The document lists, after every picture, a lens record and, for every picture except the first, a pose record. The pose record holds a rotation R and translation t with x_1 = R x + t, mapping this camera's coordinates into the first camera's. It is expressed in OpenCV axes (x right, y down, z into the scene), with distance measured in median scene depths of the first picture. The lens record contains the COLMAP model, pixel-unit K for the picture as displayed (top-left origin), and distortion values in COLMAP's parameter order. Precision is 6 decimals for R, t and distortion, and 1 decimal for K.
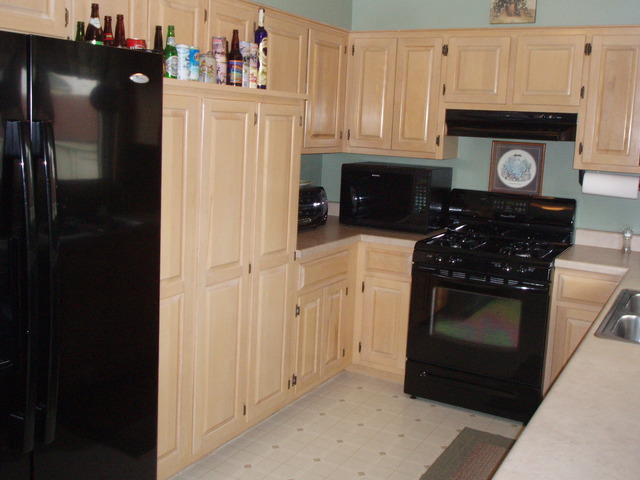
lens RADIAL K [[686.7, 0, 315.7], [0, 686.7, 211.9], [0, 0, 1]] dist [-0.042879, 0.006401]
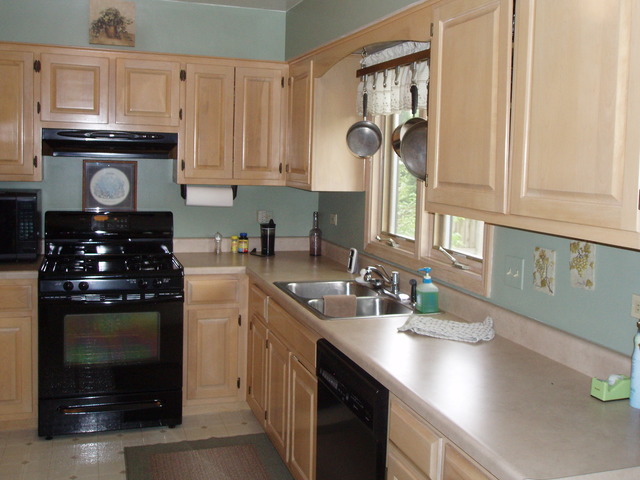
lens RADIAL K [[686.7, 0, 315.7], [0, 686.7, 211.9], [0, 0, 1]] dist [-0.042879, 0.006401]
pose [[0.663838, -0.079525, 0.743636, -0.288350], [0.095713, 0.995188, 0.020985, -0.019743], [-0.741727, 0.057245, 0.668255, 0.102827]]
